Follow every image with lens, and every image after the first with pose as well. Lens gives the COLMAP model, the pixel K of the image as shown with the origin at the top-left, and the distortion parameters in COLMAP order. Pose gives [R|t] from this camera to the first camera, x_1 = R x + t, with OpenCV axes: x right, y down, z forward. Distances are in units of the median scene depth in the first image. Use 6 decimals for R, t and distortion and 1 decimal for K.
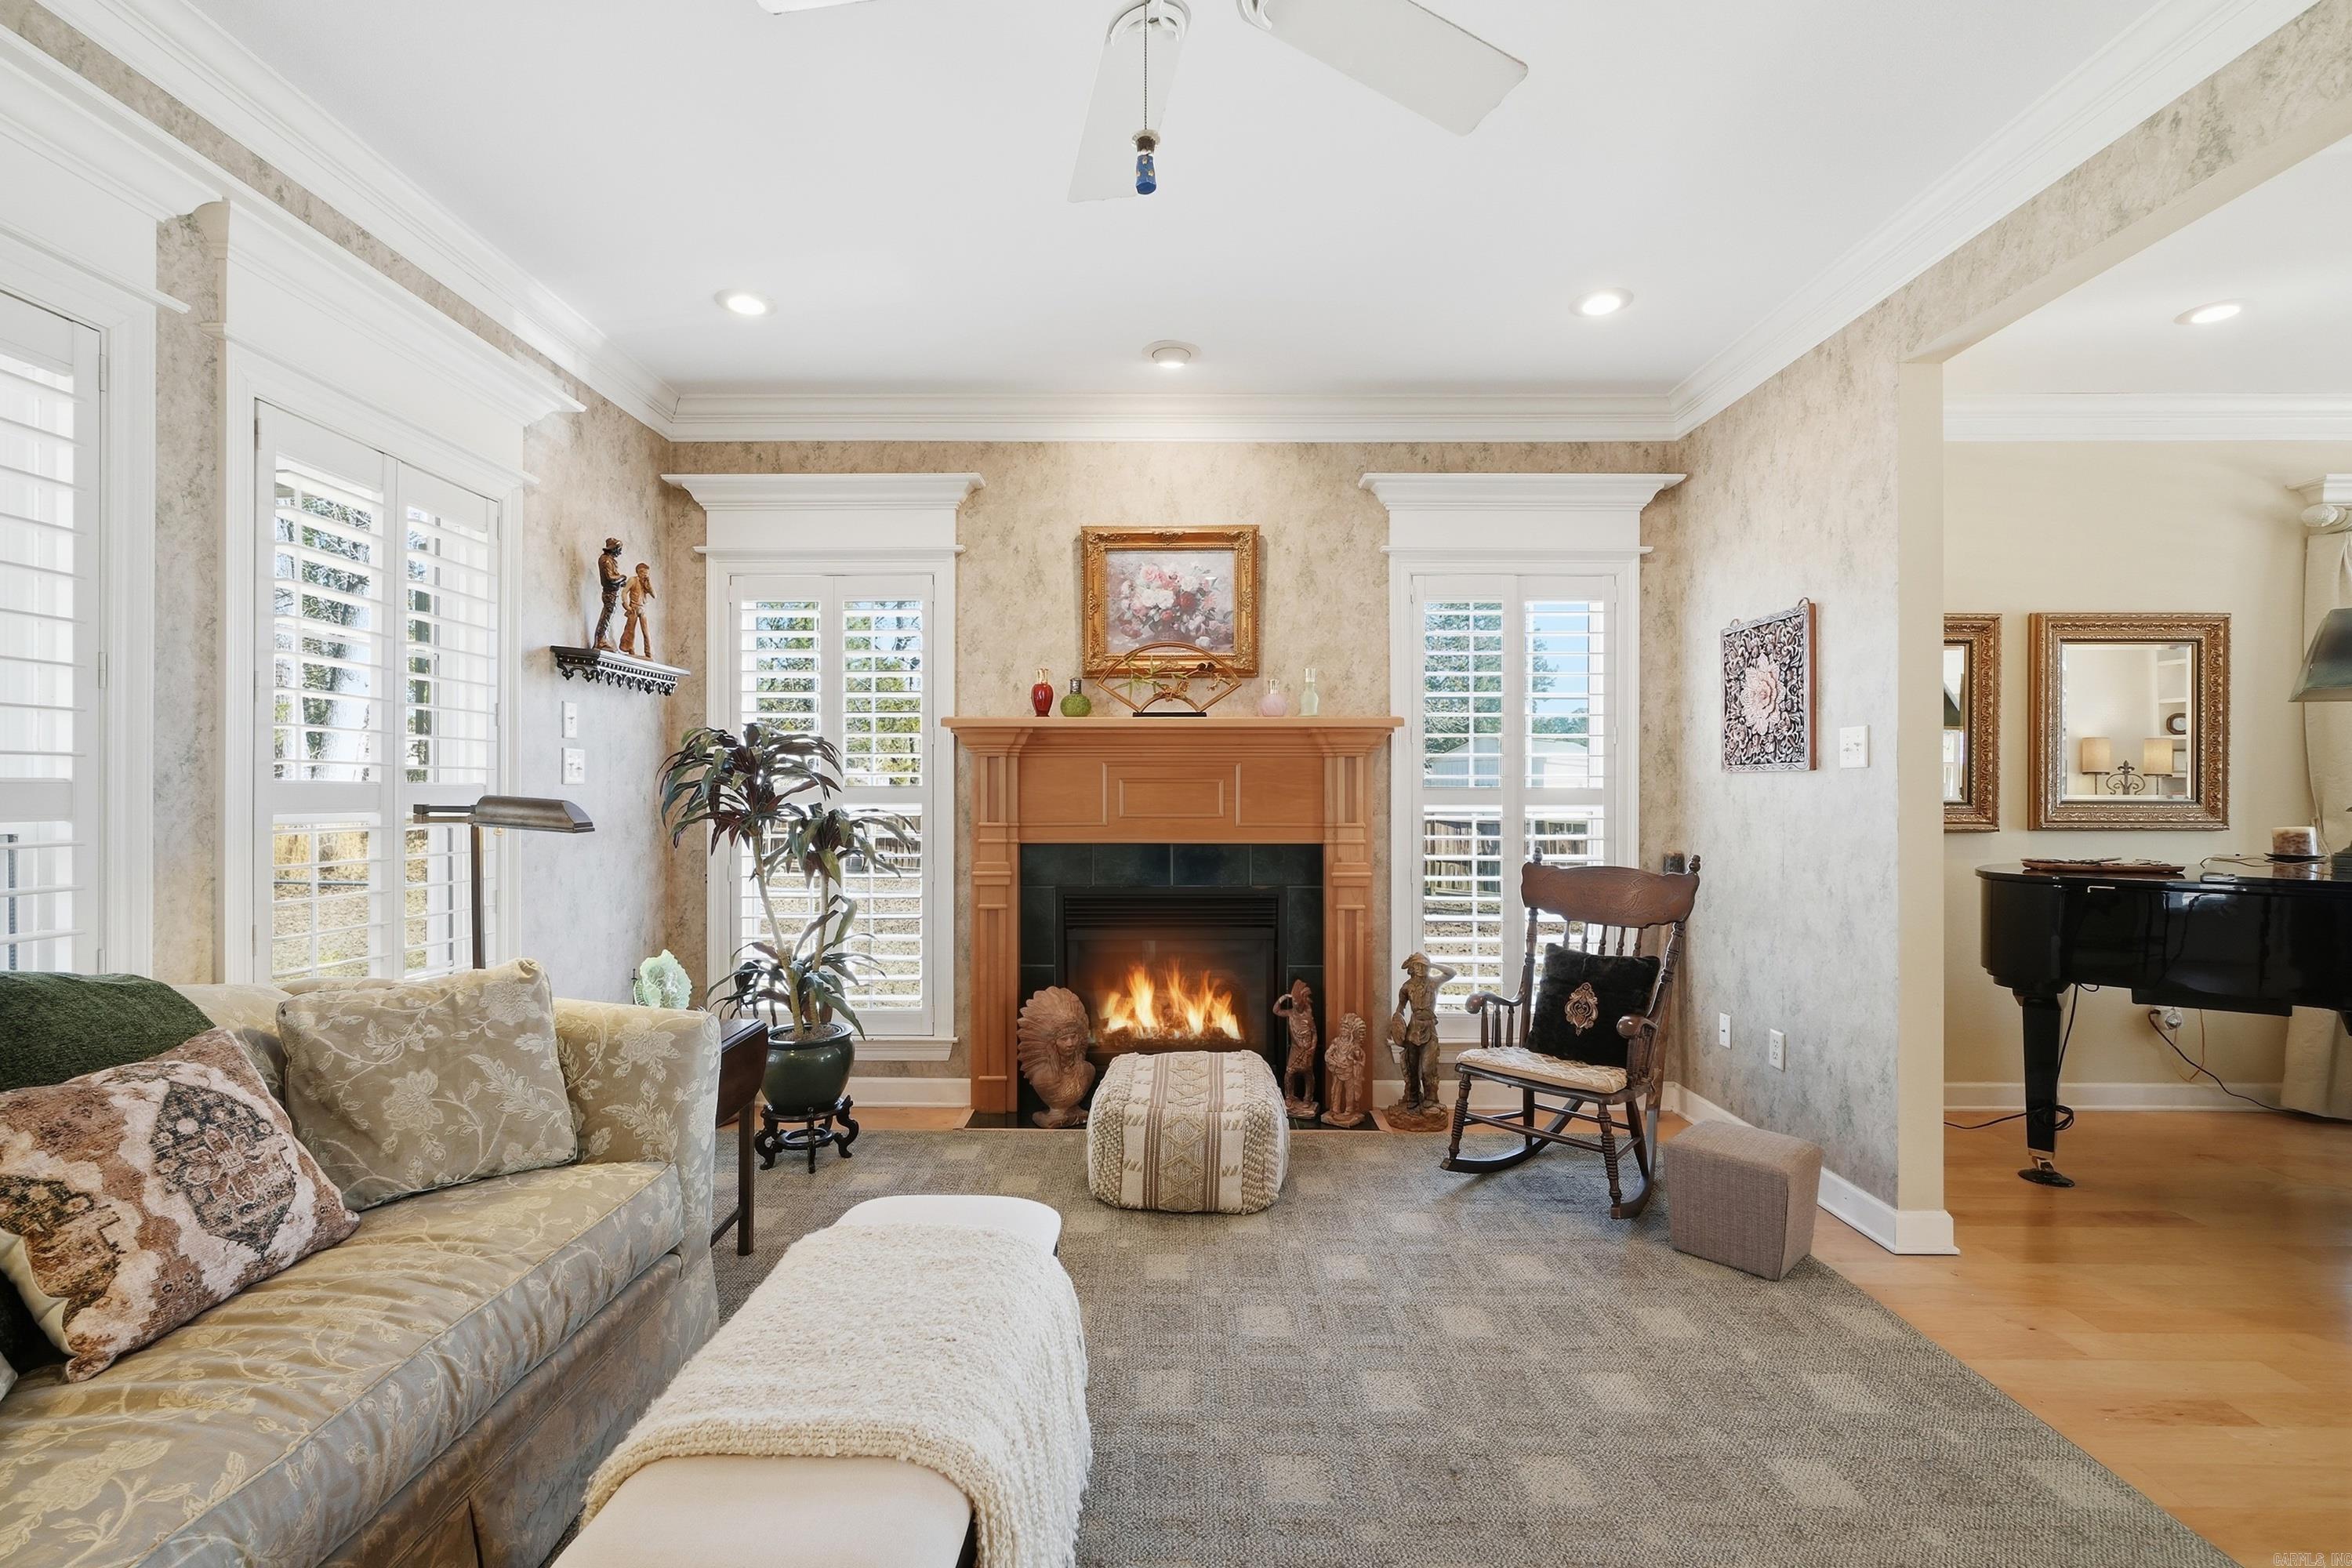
lens RADIAL K [[1027.8, 0, 1175.3], [0, 1027.8, 787.1], [0, 0, 1]] dist [-0.009776, 0.003424]
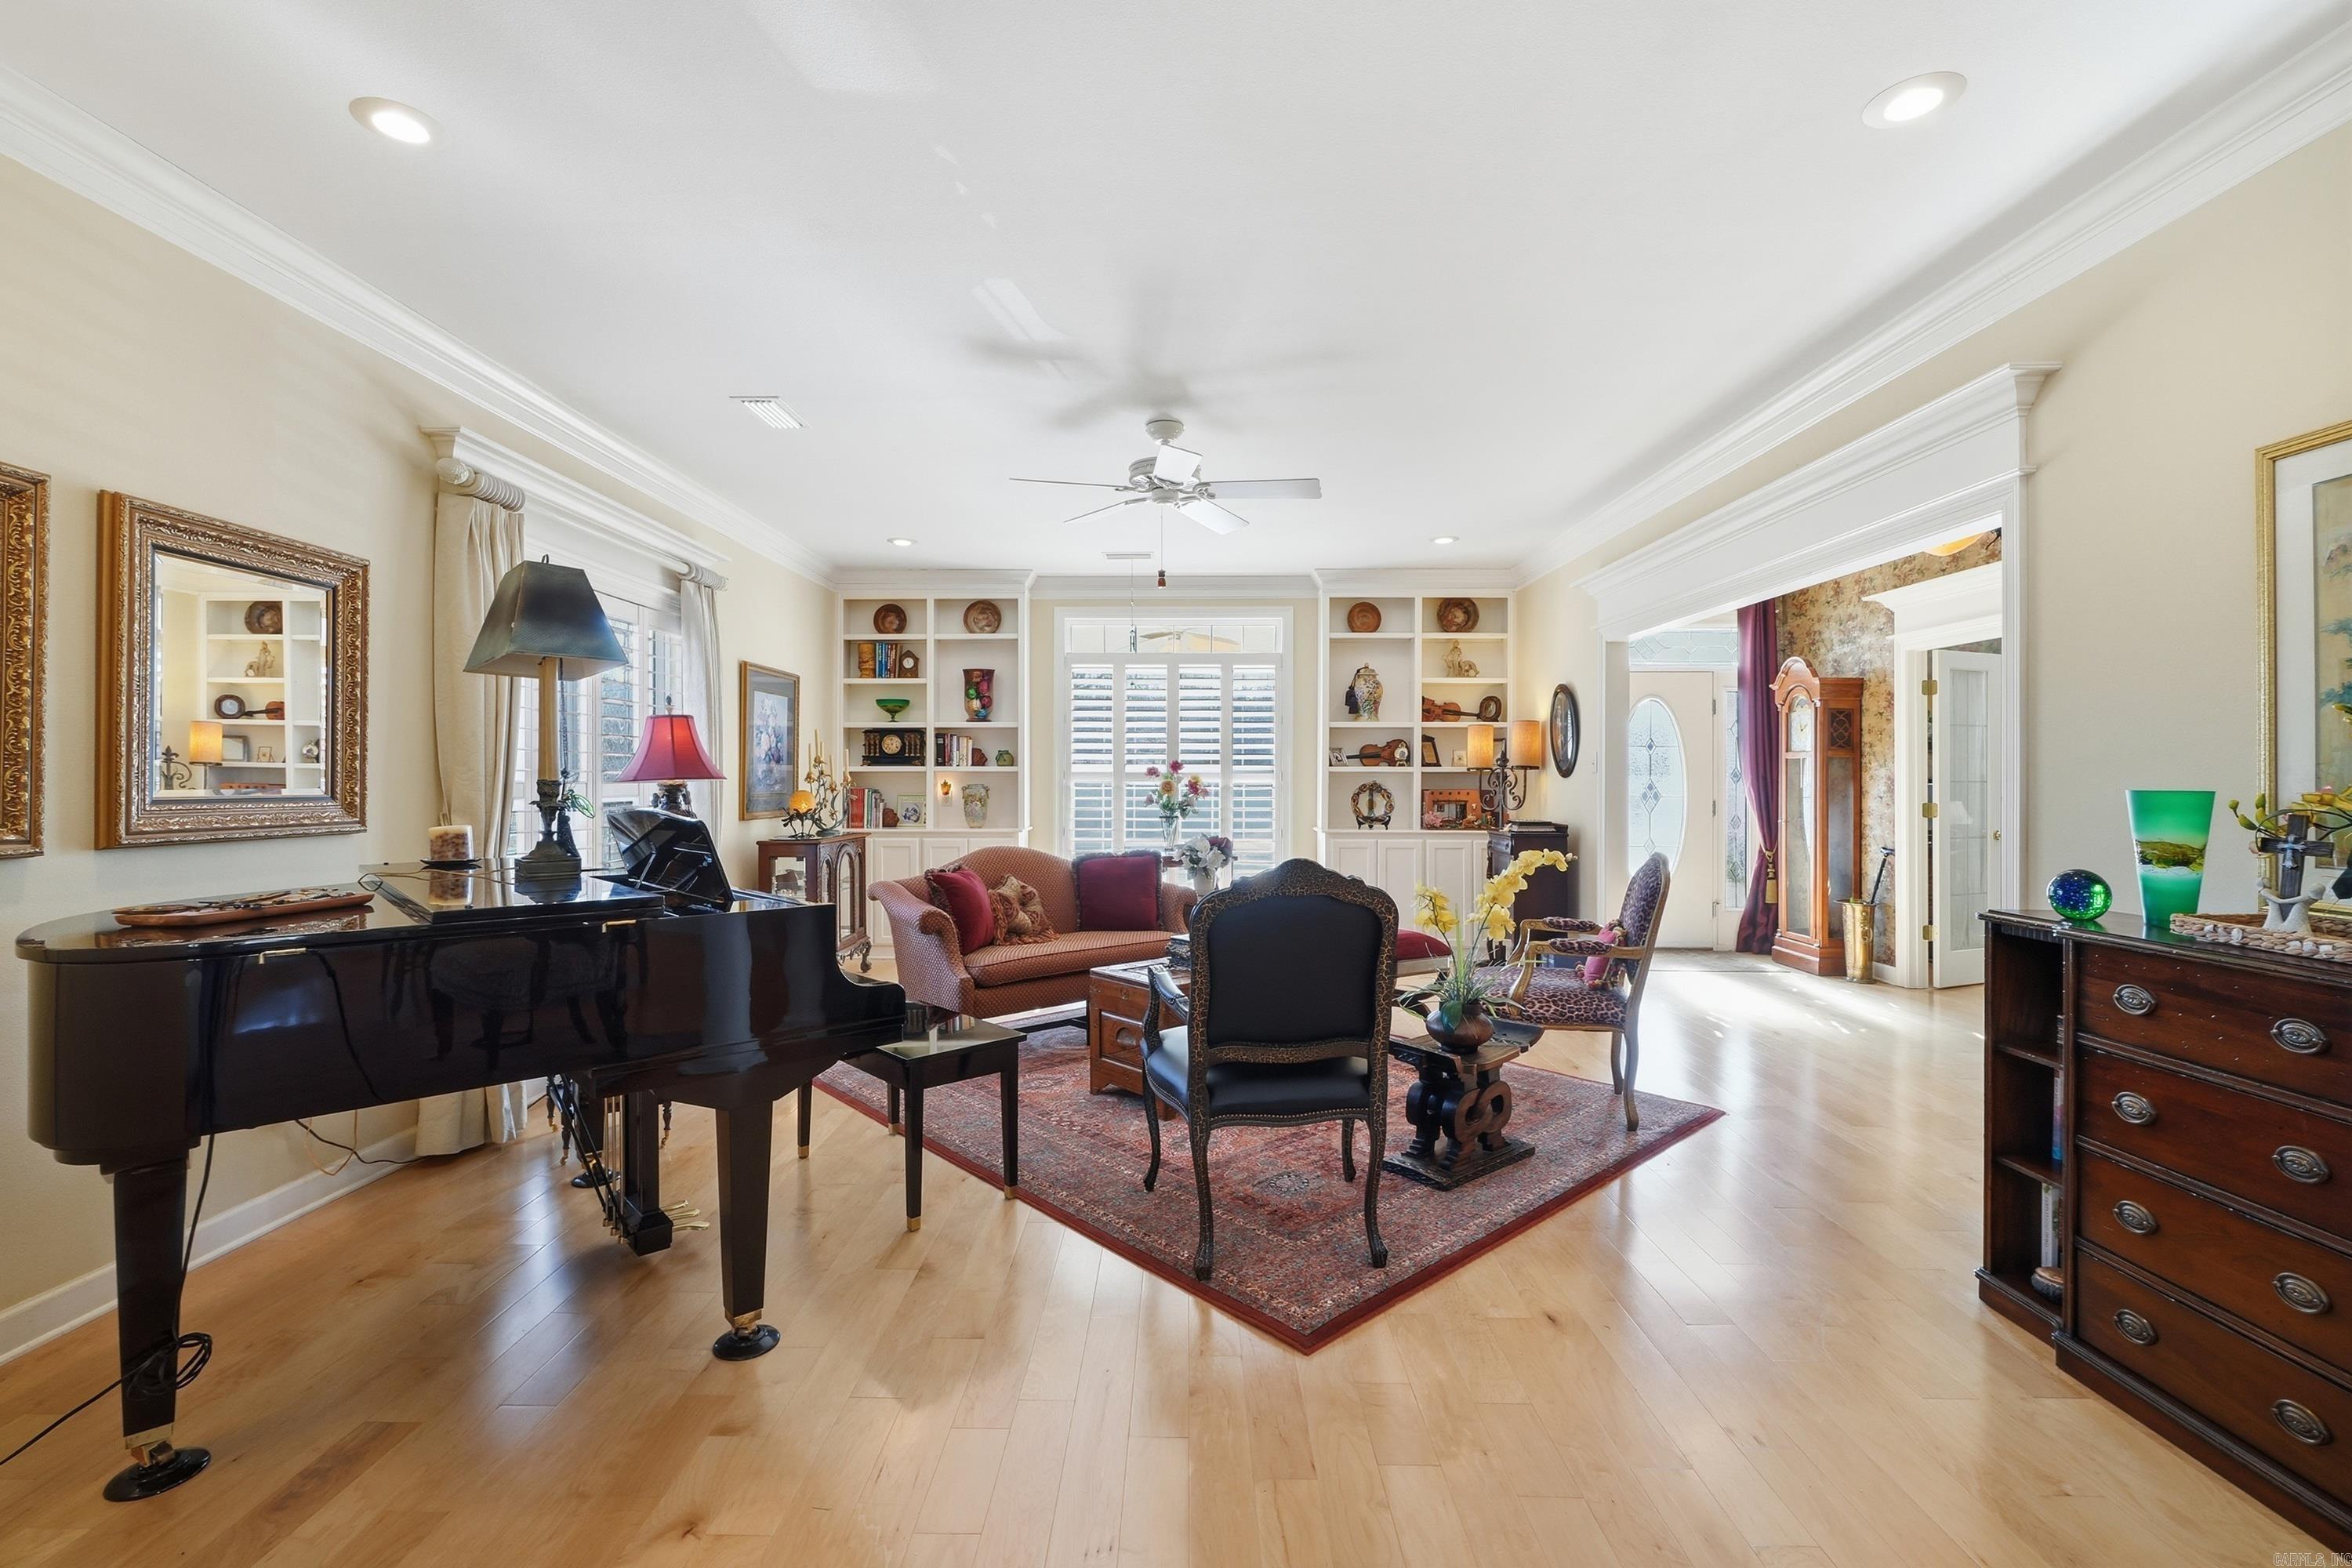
lens RADIAL K [[1027.8, 0, 1165.6], [0, 1027.8, 775.5], [0, 0, 1]] dist [-0.009776, 0.003424]
pose [[0.027718, 0.002585, 0.999612, 0.257102], [-0.001690, 0.999995, -0.002539, -0.000780], [-0.999614, -0.001619, 0.027723, 0.362896]]
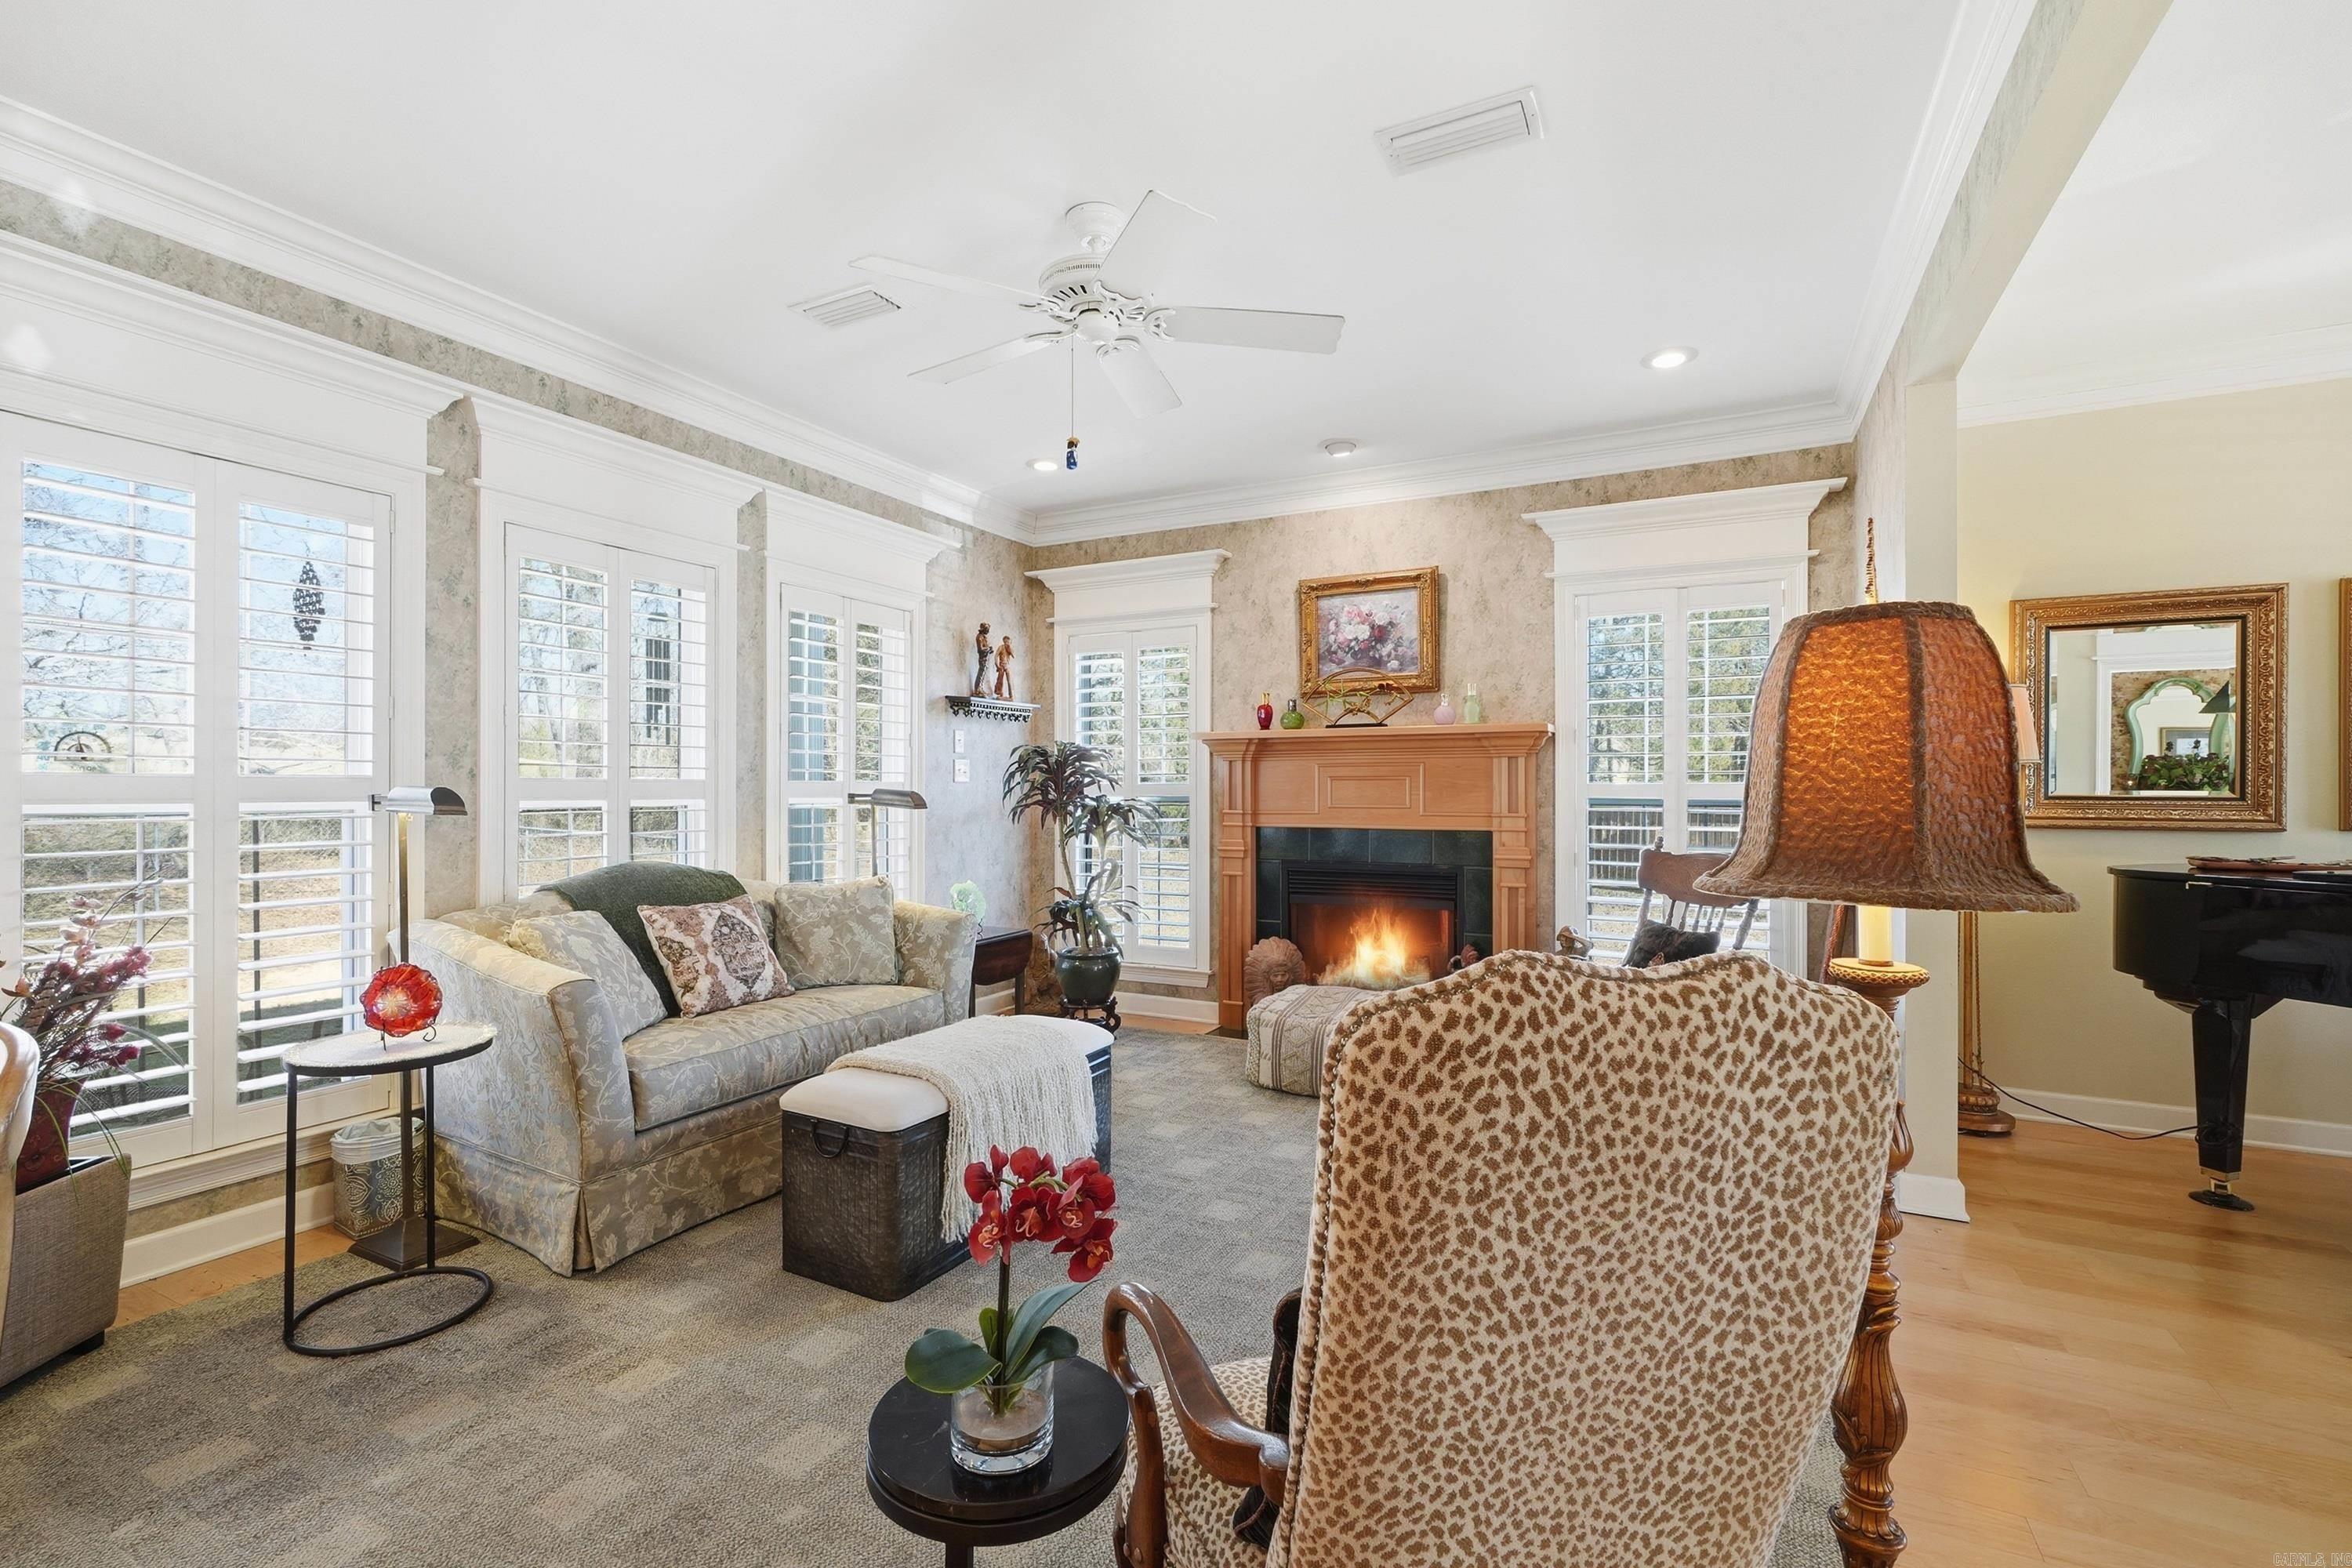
lens RADIAL K [[1027.8, 0, 1171.1], [0, 1027.8, 784.8], [0, 0, 1]] dist [-0.009776, 0.003424]
pose [[0.890763, -0.002424, -0.454463, 0.356546], [0.001694, 0.999997, -0.002014, 0.003902], [0.454466, 0.001024, 0.890764, -0.219954]]
